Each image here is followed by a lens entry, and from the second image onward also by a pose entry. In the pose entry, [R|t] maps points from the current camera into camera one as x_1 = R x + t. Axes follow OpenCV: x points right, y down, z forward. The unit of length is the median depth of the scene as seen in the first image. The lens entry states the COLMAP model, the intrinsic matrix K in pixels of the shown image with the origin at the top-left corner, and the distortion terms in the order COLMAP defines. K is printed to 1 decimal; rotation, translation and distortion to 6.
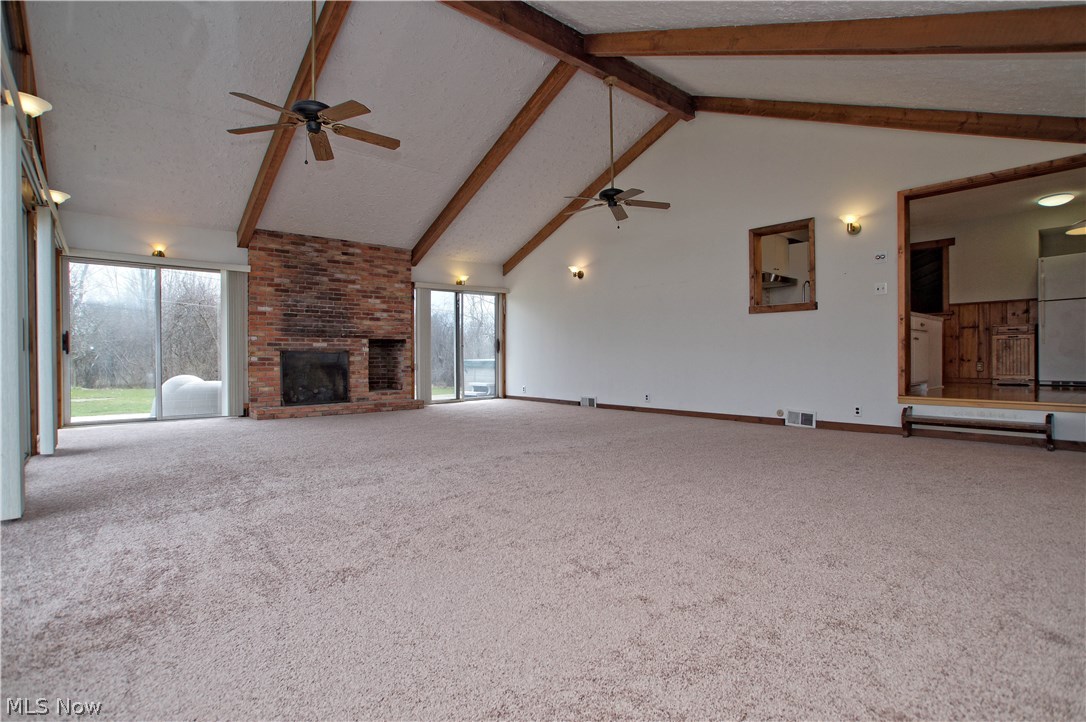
lens RADIAL K [[530.4, 0, 546.9], [0, 530.4, 360.7], [0, 0, 1]] dist [-0.065680, 0.030024]
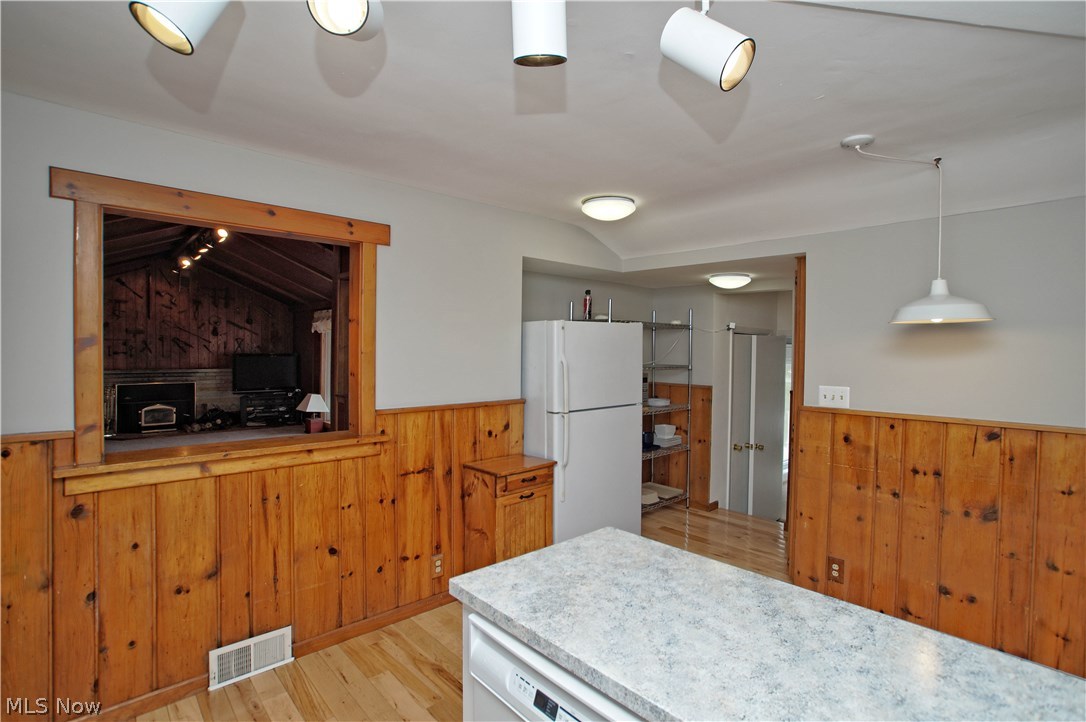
lens RADIAL K [[529.2, 0, 561.2], [0, 529.2, 359.1], [0, 0, 1]] dist [-0.064232, 0.027551]
pose [[-0.050799, -0.018098, 0.998545, 0.415028], [-0.004846, 0.999828, 0.017875, -0.151161], [-0.998697, -0.003931, -0.050878, 0.884884]]
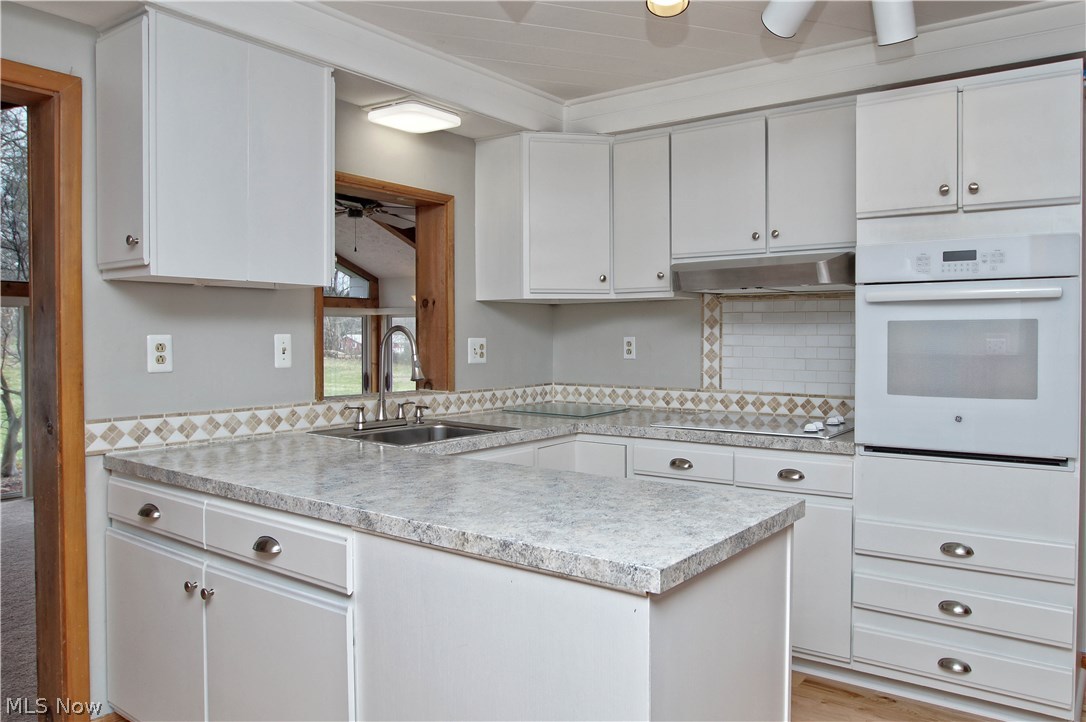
lens RADIAL K [[778.4, 0, 601.5], [0, 778.4, 353.6], [0, 0, 1]] dist [-0.063659, 0.042957]
pose [[0.248321, 0.023799, -0.968385, 0.805043], [-0.009225, 0.999711, 0.022204, -0.118254], [0.968634, 0.003420, 0.248469, 0.799254]]
